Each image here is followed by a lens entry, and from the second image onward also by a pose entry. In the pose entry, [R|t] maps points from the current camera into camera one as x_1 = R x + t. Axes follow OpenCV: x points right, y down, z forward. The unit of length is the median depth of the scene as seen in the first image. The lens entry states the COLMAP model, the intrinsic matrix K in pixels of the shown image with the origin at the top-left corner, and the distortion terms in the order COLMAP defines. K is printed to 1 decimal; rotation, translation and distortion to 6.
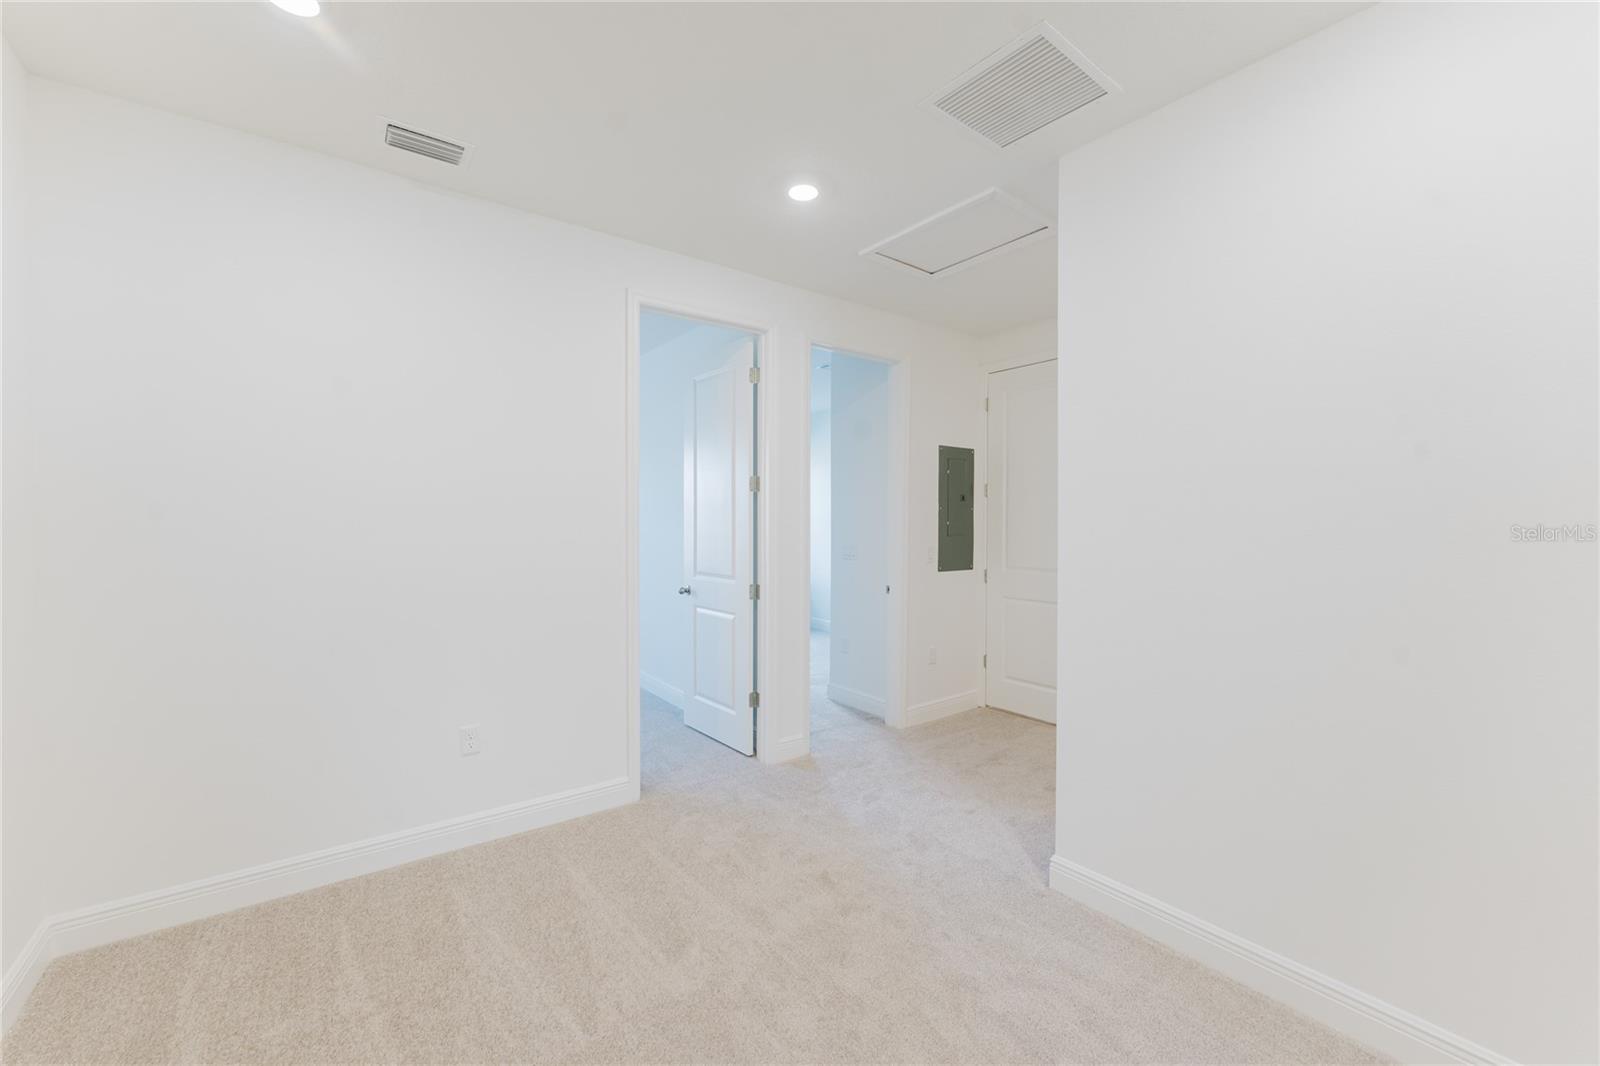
lens RADIAL K [[641.6, 0, 800.4], [0, 641.6, 530.4], [0, 0, 1]] dist [-0.009793, 0.001945]
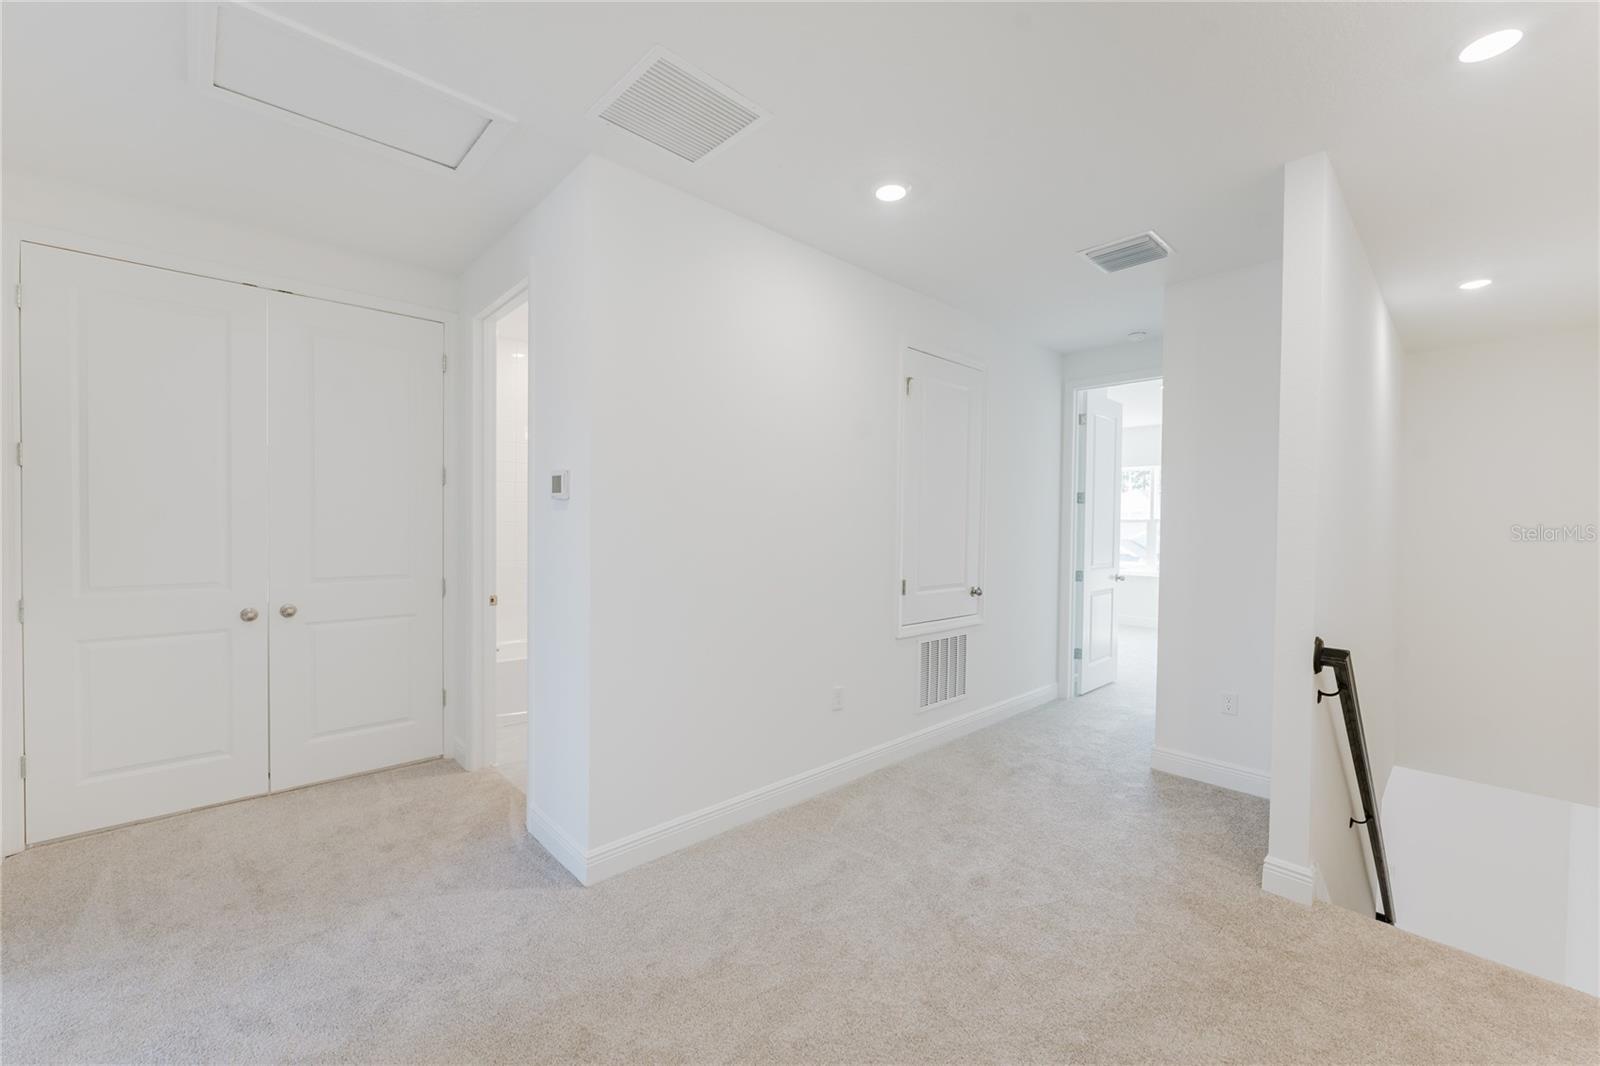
lens RADIAL K [[641.6, 0, 799.9], [0, 641.6, 529.1], [0, 0, 1]] dist [-0.009793, 0.001945]
pose [[-0.111776, -0.015441, 0.993614, -0.414274], [-0.000713, 0.999880, 0.015459, -0.008908], [-0.993733, 0.001020, -0.111773, 0.519888]]
